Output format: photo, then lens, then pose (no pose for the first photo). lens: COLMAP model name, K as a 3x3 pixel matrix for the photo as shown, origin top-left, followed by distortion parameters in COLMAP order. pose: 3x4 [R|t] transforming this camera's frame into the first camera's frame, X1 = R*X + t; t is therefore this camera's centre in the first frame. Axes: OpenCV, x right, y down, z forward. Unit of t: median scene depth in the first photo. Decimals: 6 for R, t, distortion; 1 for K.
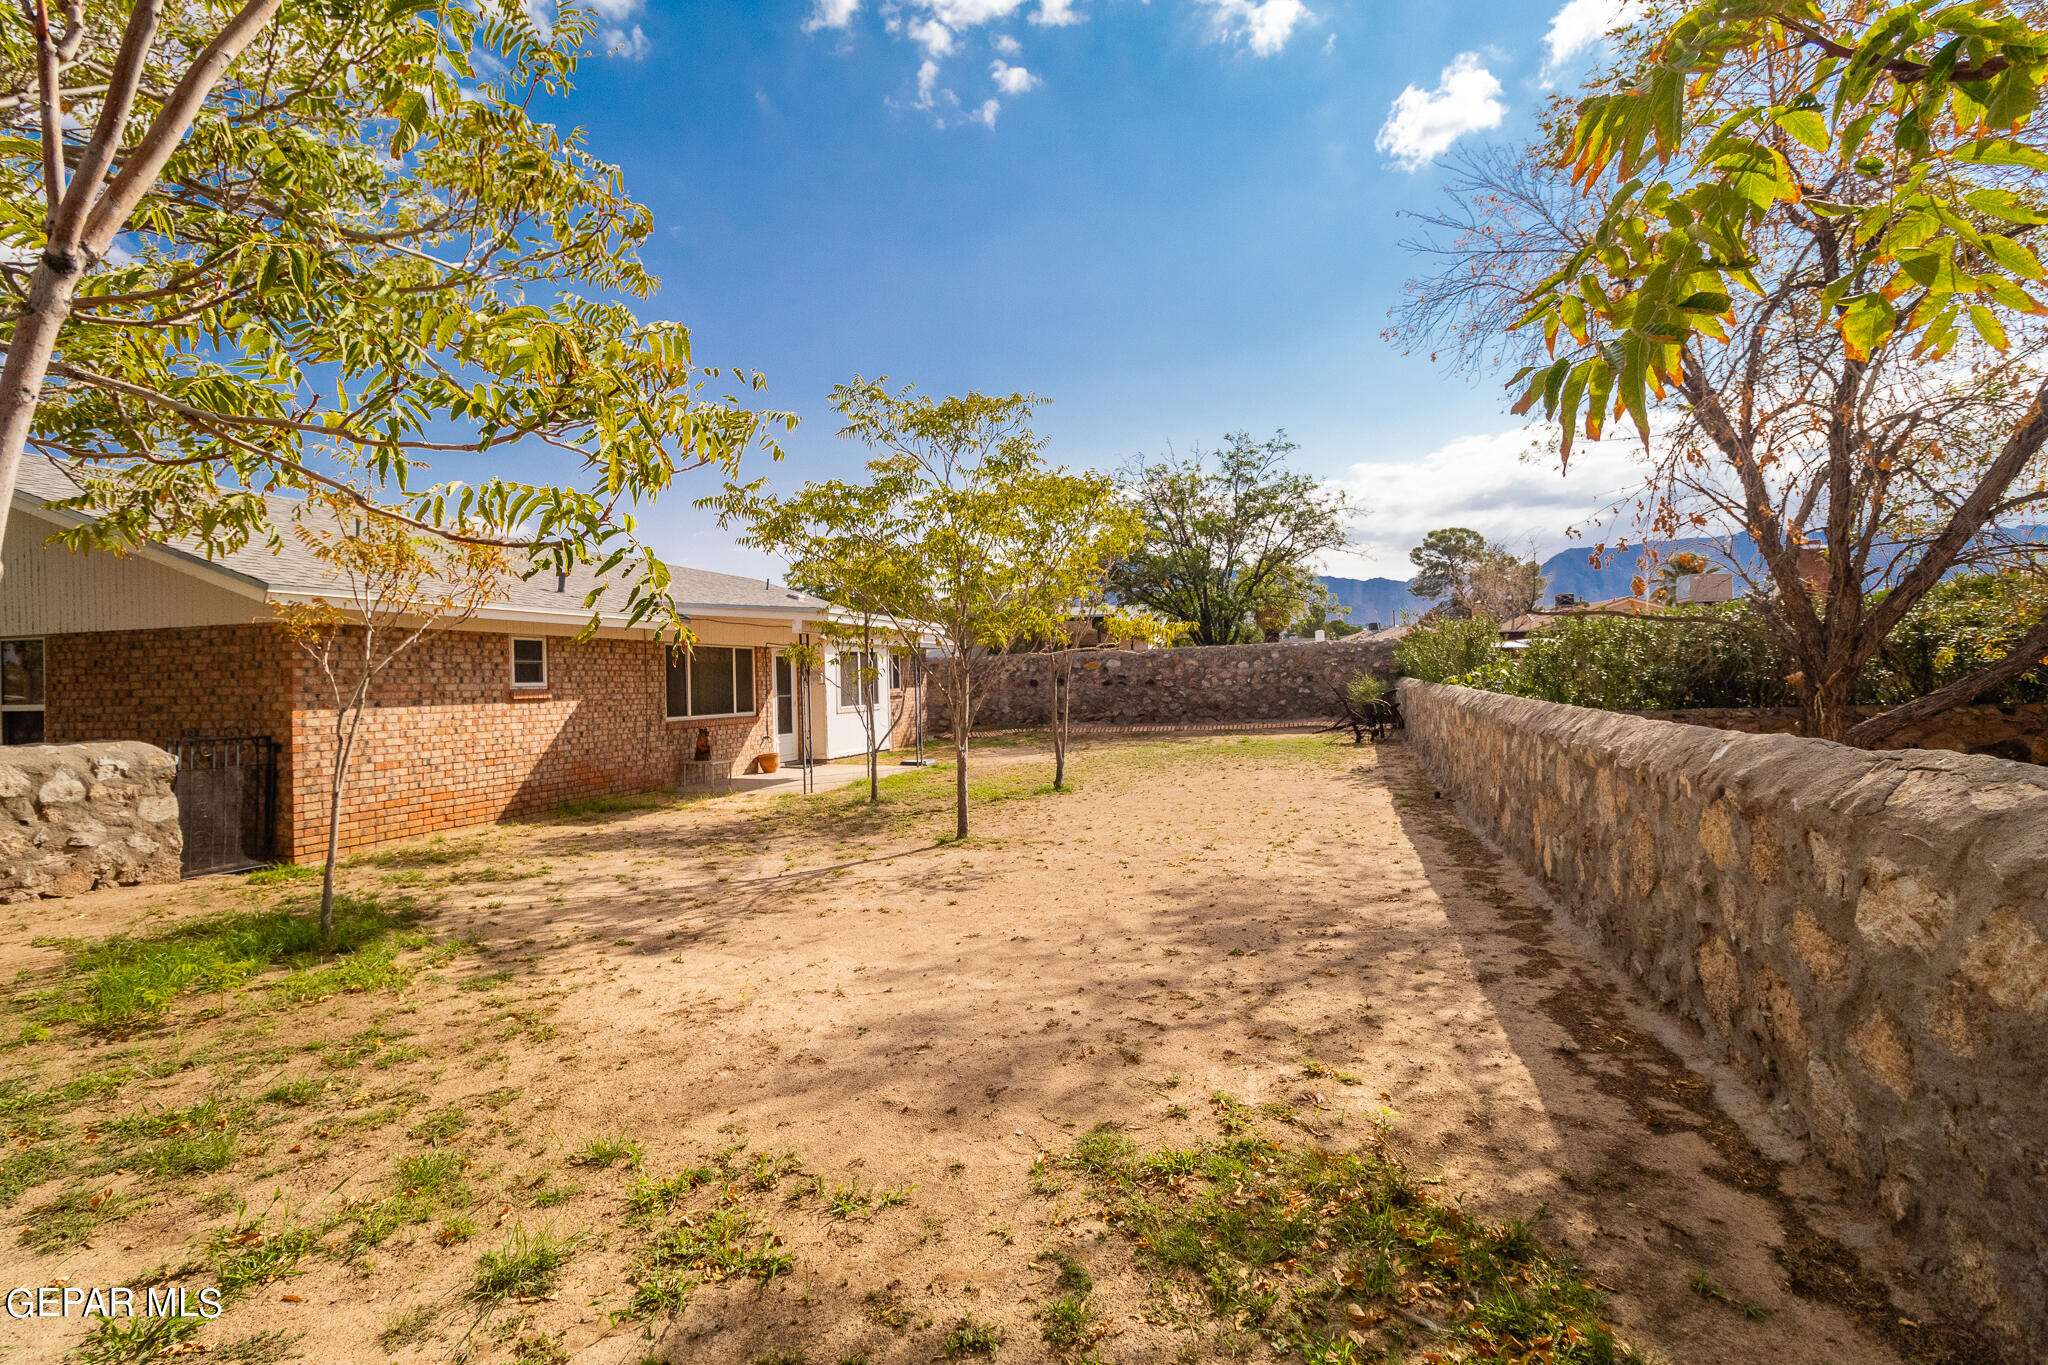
lens RADIAL K [[952.1, 0, 1020.8], [0, 952.1, 679.0], [0, 0, 1]] dist [0.008576, 0.000153]
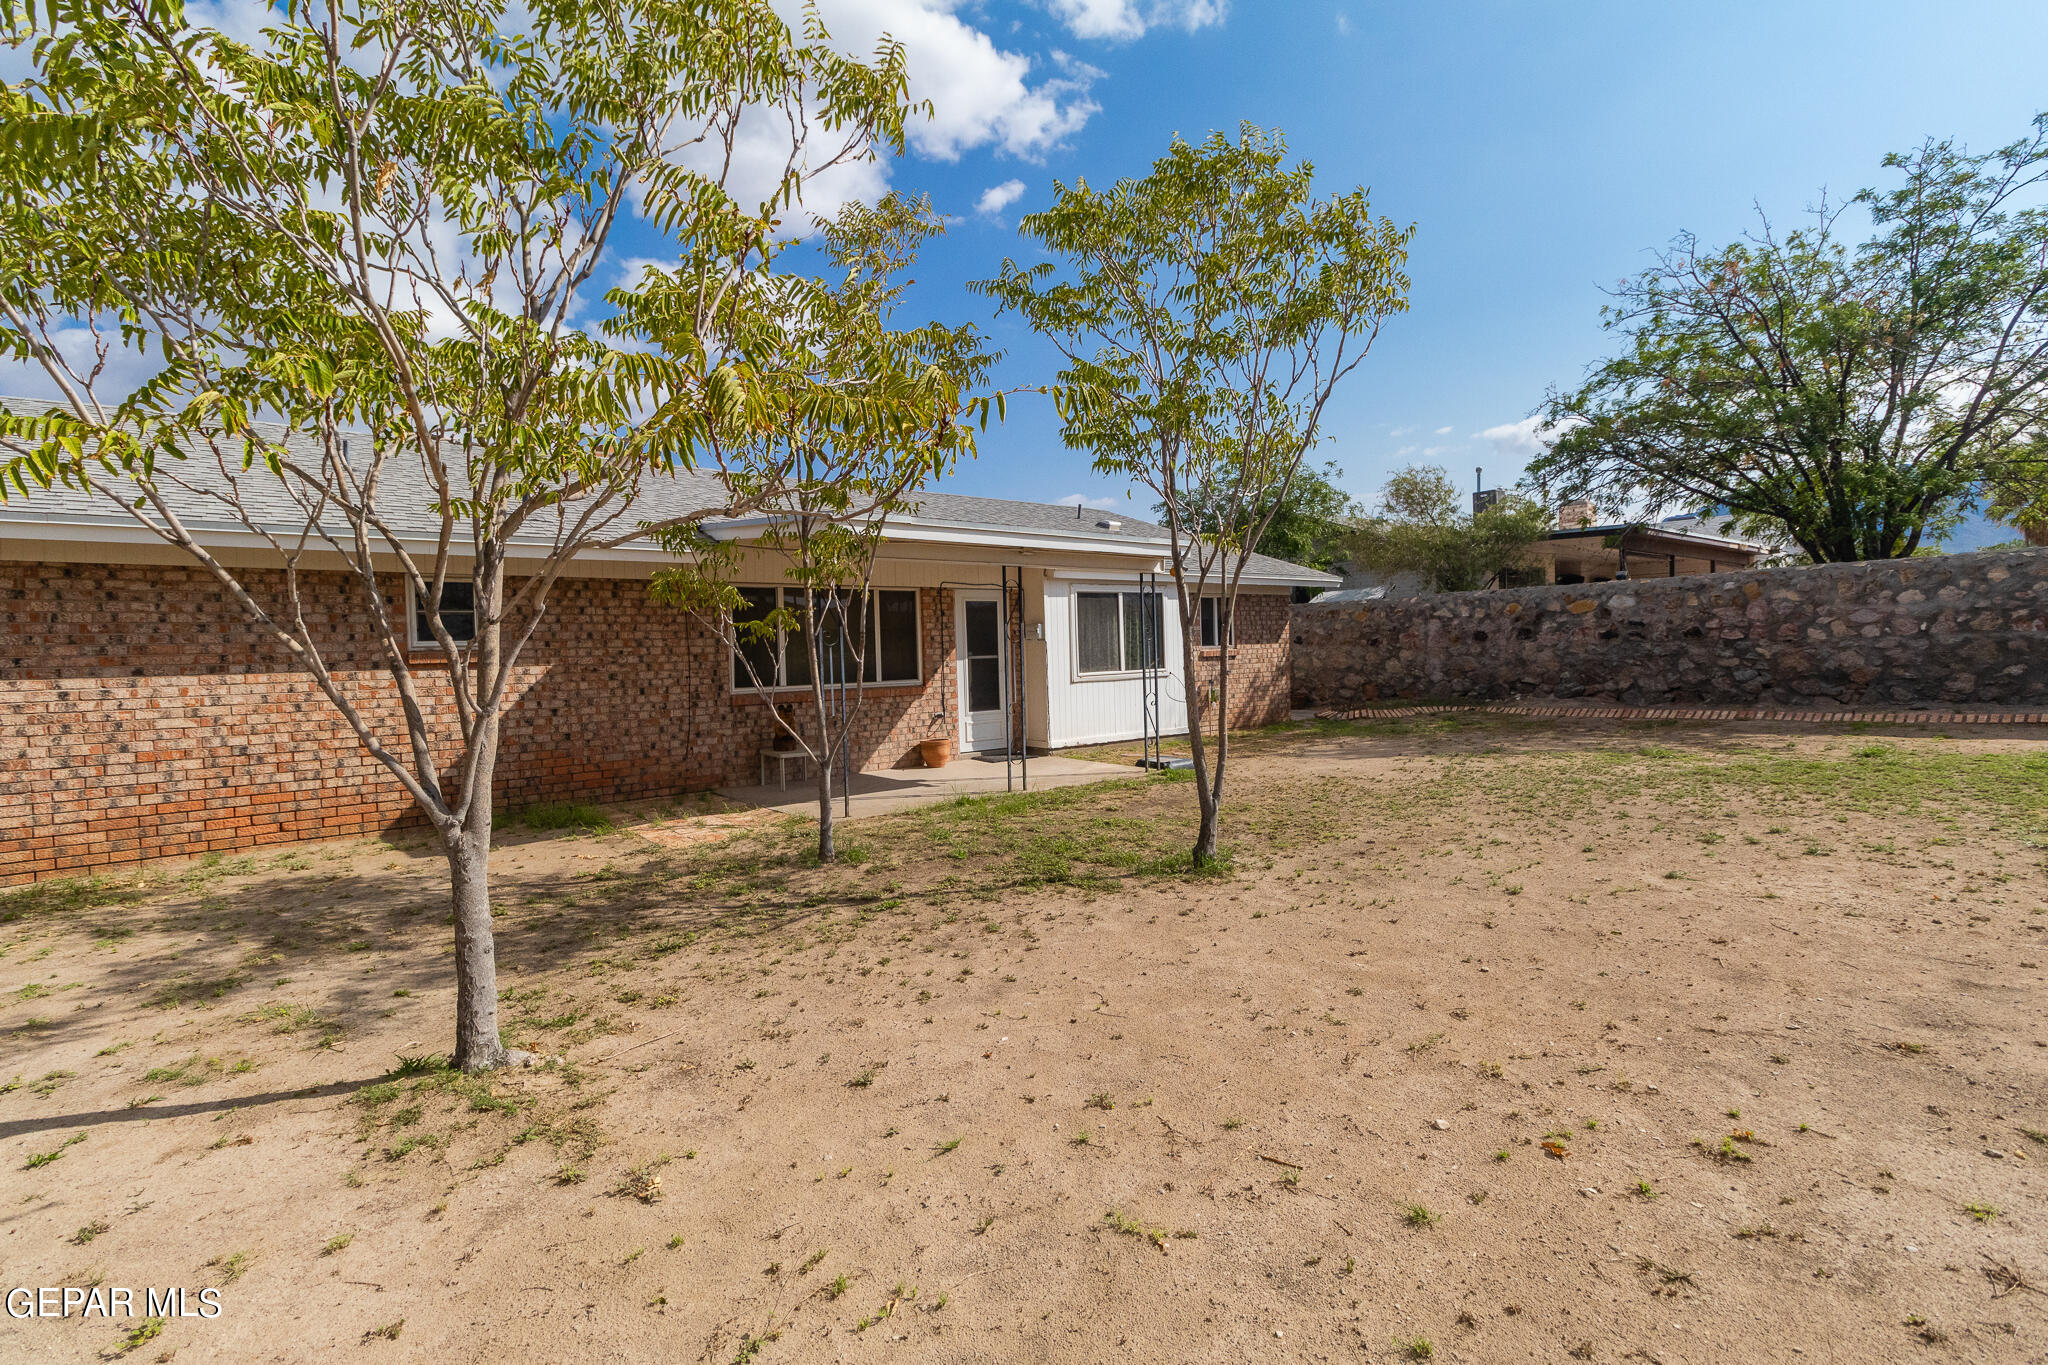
lens RADIAL K [[952.1, 0, 1020.8], [0, 952.1, 679.0], [0, 0, 1]] dist [0.008576, 0.000153]
pose [[0.836985, 0.015568, -0.547005, 0.162122], [0.009583, 0.999025, 0.043096, 0.003768], [0.547143, -0.041312, 0.836019, 0.423768]]
